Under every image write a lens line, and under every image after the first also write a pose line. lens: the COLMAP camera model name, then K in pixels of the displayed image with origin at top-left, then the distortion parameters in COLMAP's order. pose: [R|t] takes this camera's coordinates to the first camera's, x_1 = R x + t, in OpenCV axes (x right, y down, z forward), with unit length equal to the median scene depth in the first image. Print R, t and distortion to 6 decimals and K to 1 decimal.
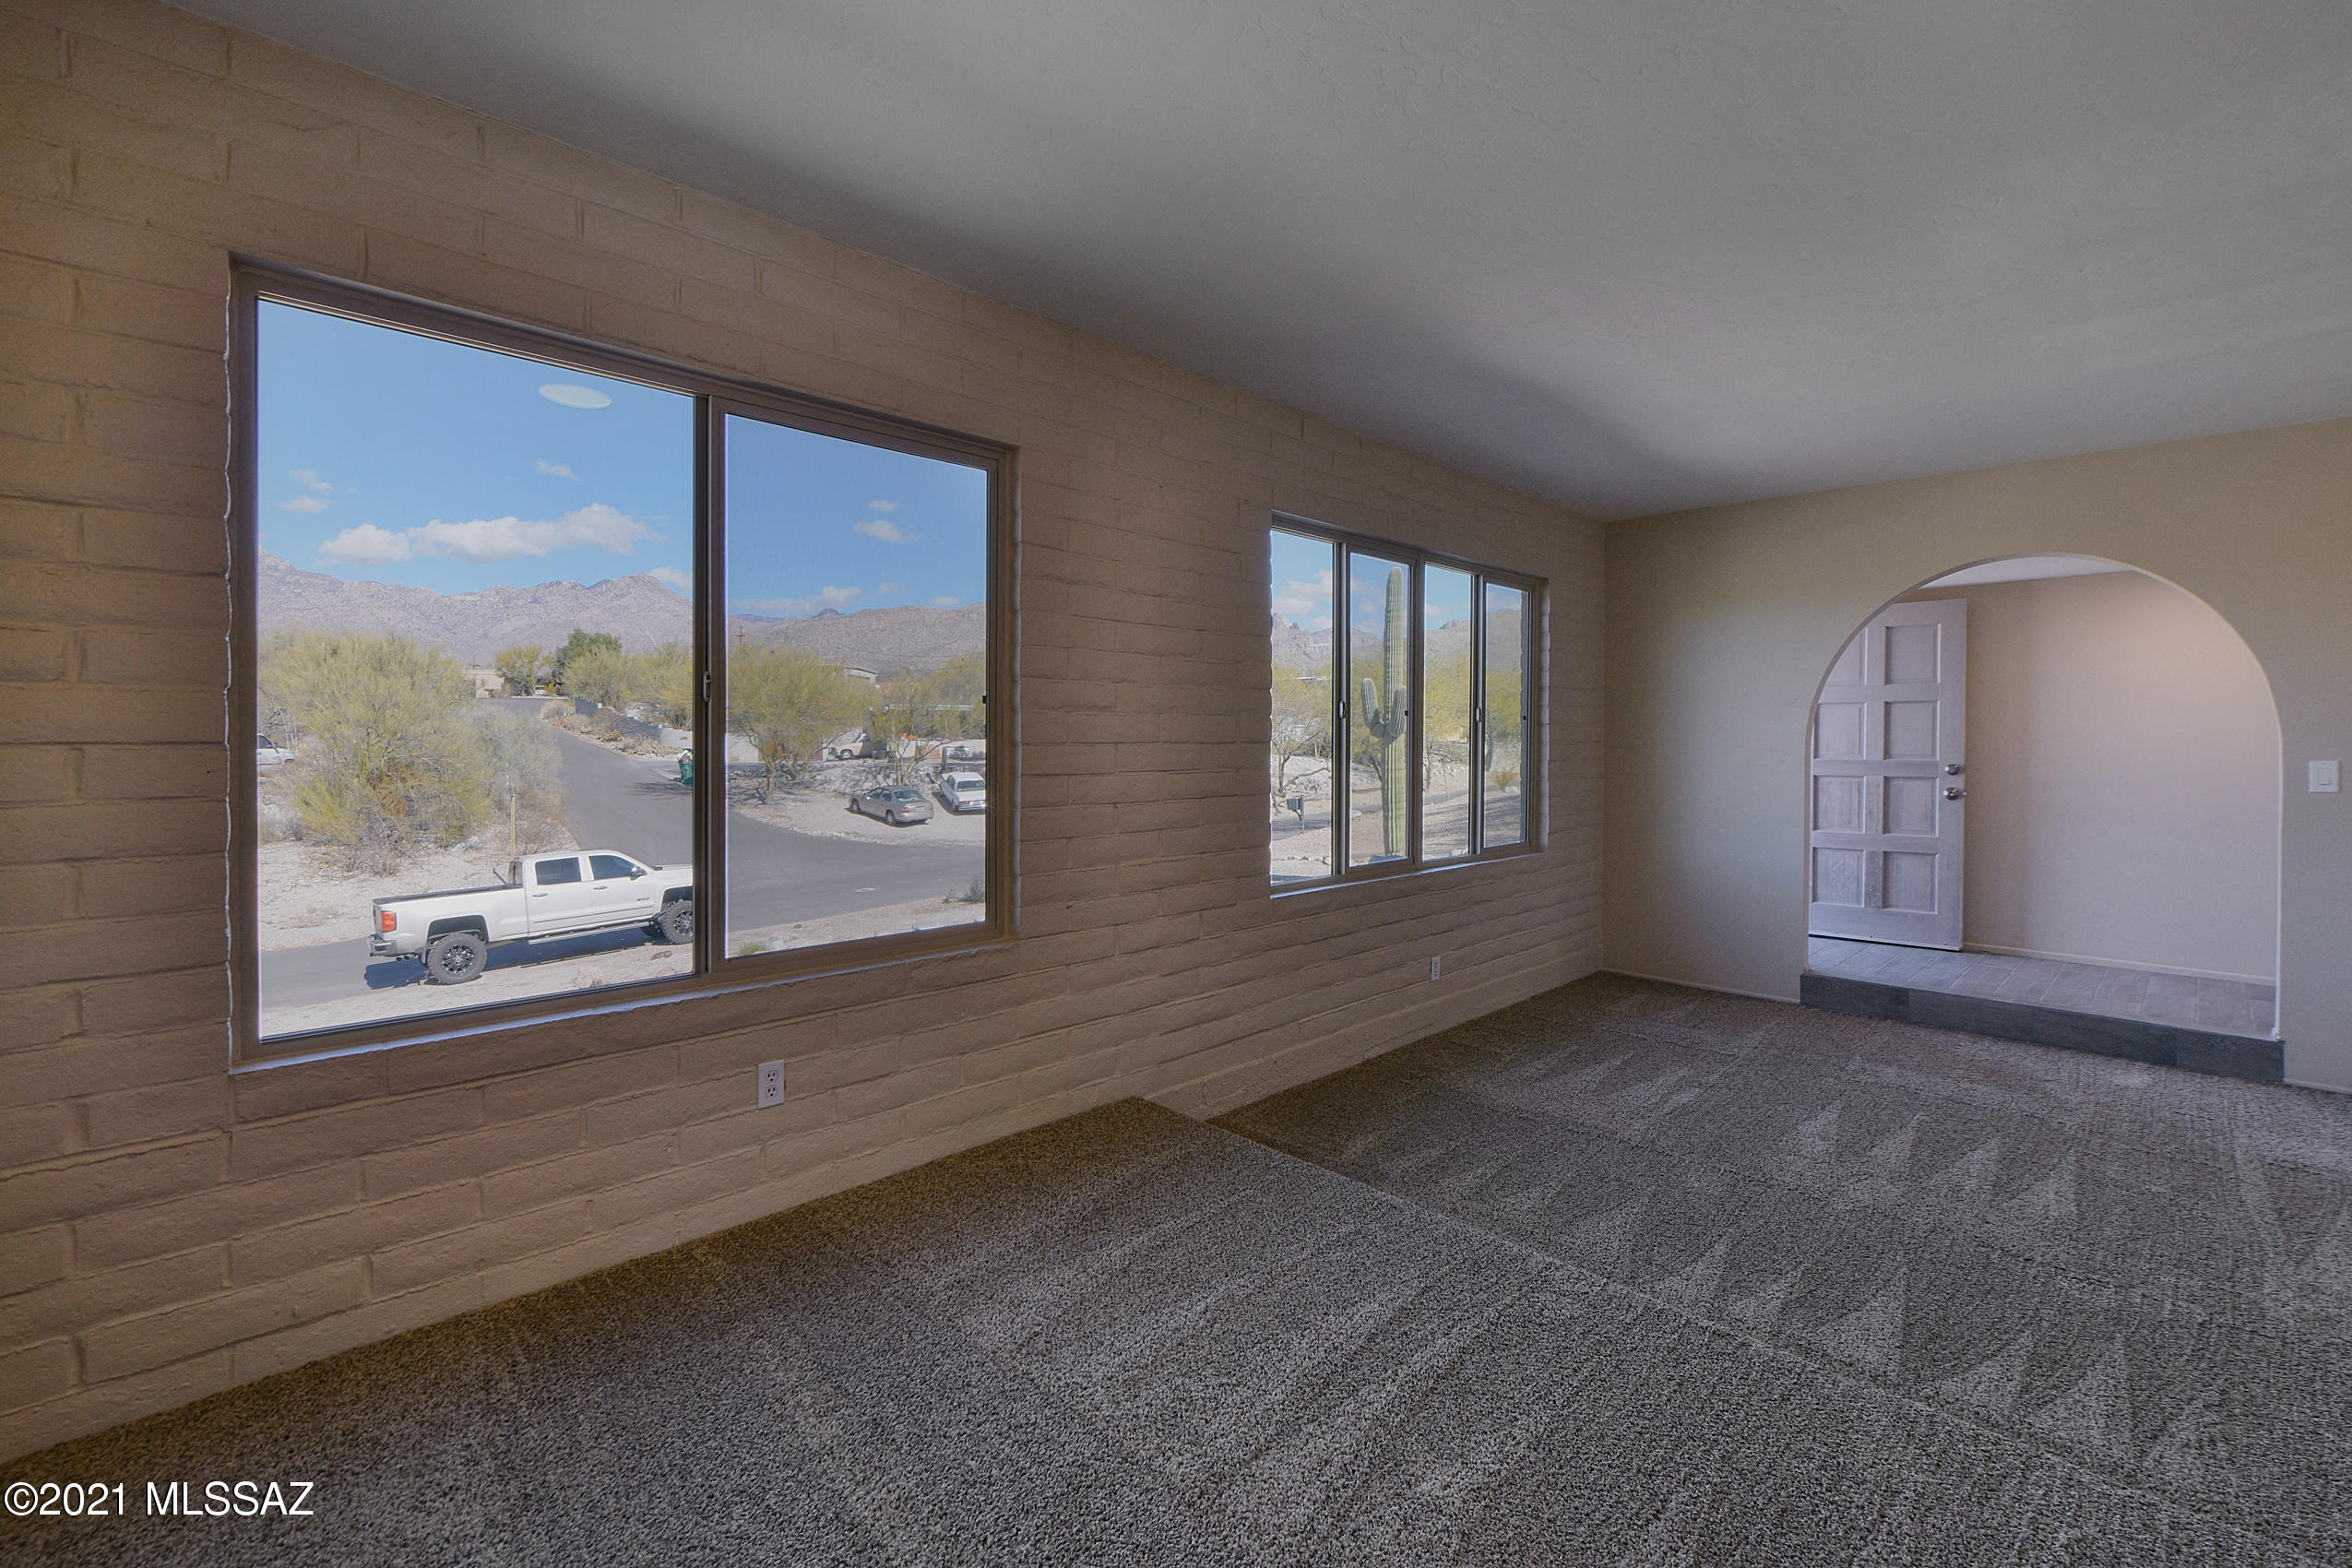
lens RADIAL K [[980.0, 0, 1245.4], [0, 980.0, 747.5], [0, 0, 1]] dist [-0.007679, -0.000249]
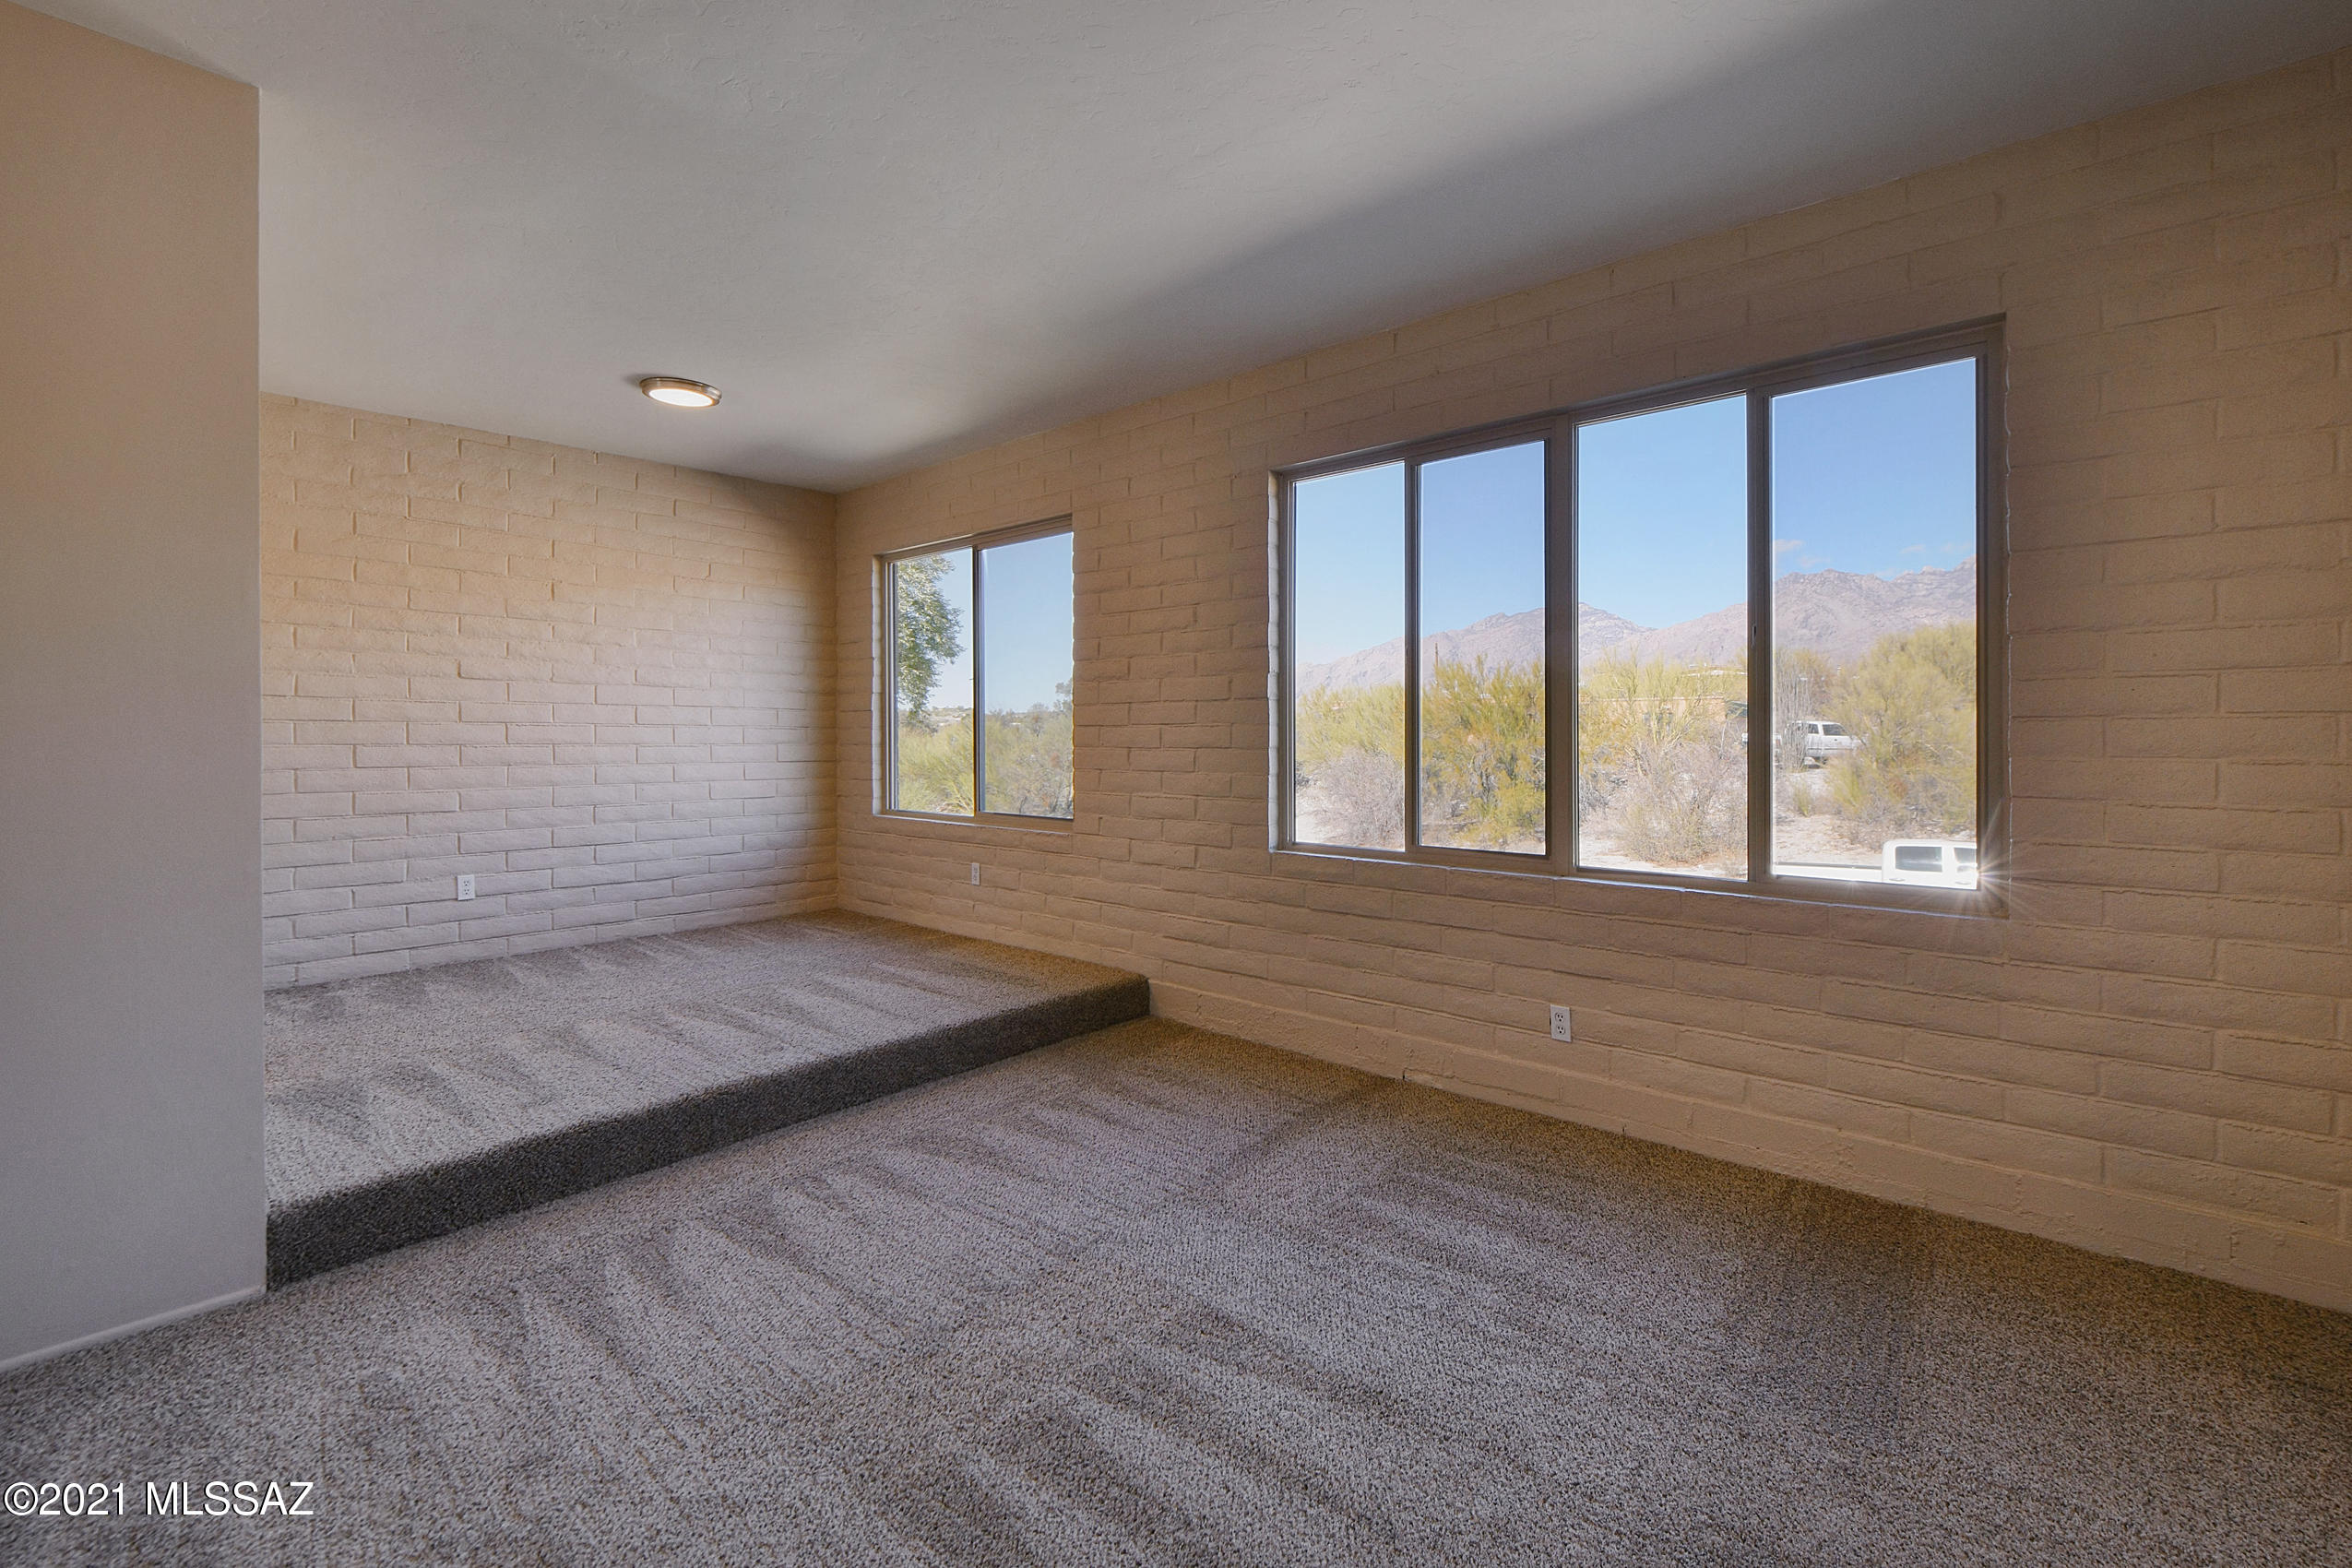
lens RADIAL K [[980.0, 0, 1141.4], [0, 980.0, 742.8], [0, 0, 1]] dist [-0.007679, -0.000249]
pose [[0.079020, 0.013320, -0.996784, 0.137227], [-0.011072, 0.999861, 0.012483, 0.004083], [0.996812, 0.010050, 0.079156, 0.105452]]
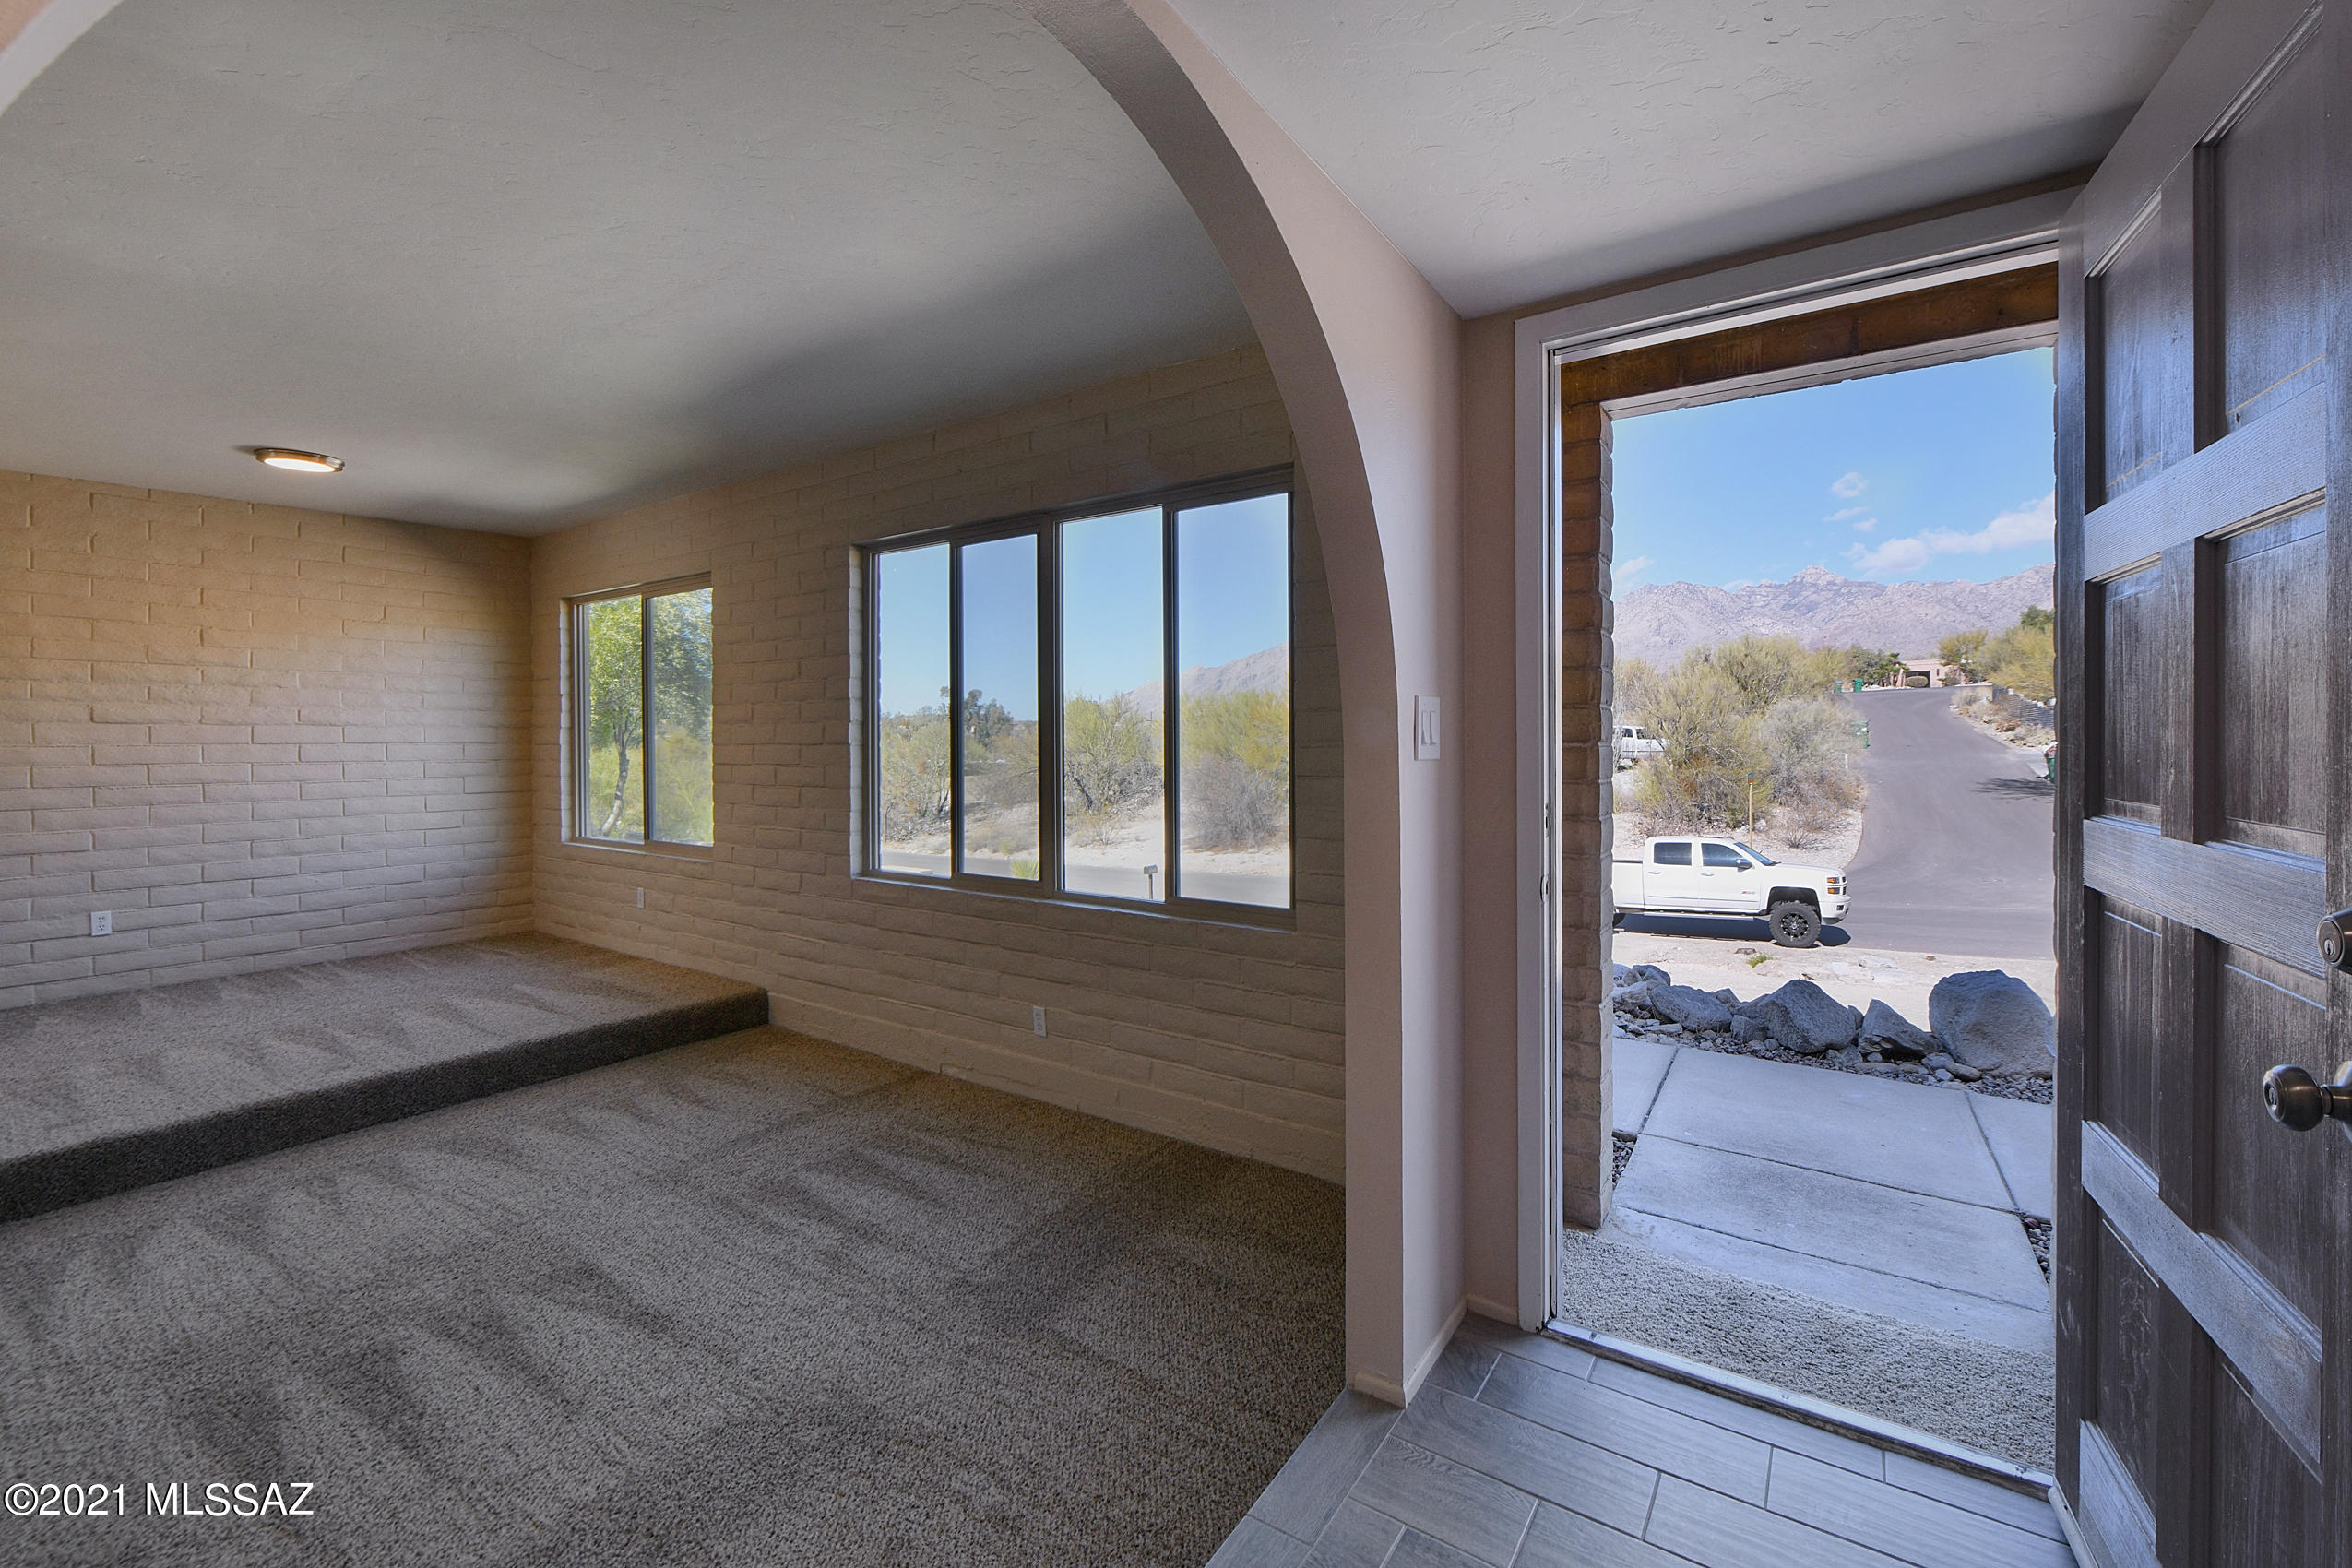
lens RADIAL K [[980.0, 0, 1171.1], [0, 980.0, 741.6], [0, 0, 1]] dist [-0.007679, -0.000249]
pose [[0.189053, 0.012712, -0.981885, 0.165076], [-0.007730, 0.999904, 0.011457, -0.003102], [0.981936, 0.005424, 0.189133, 0.154208]]
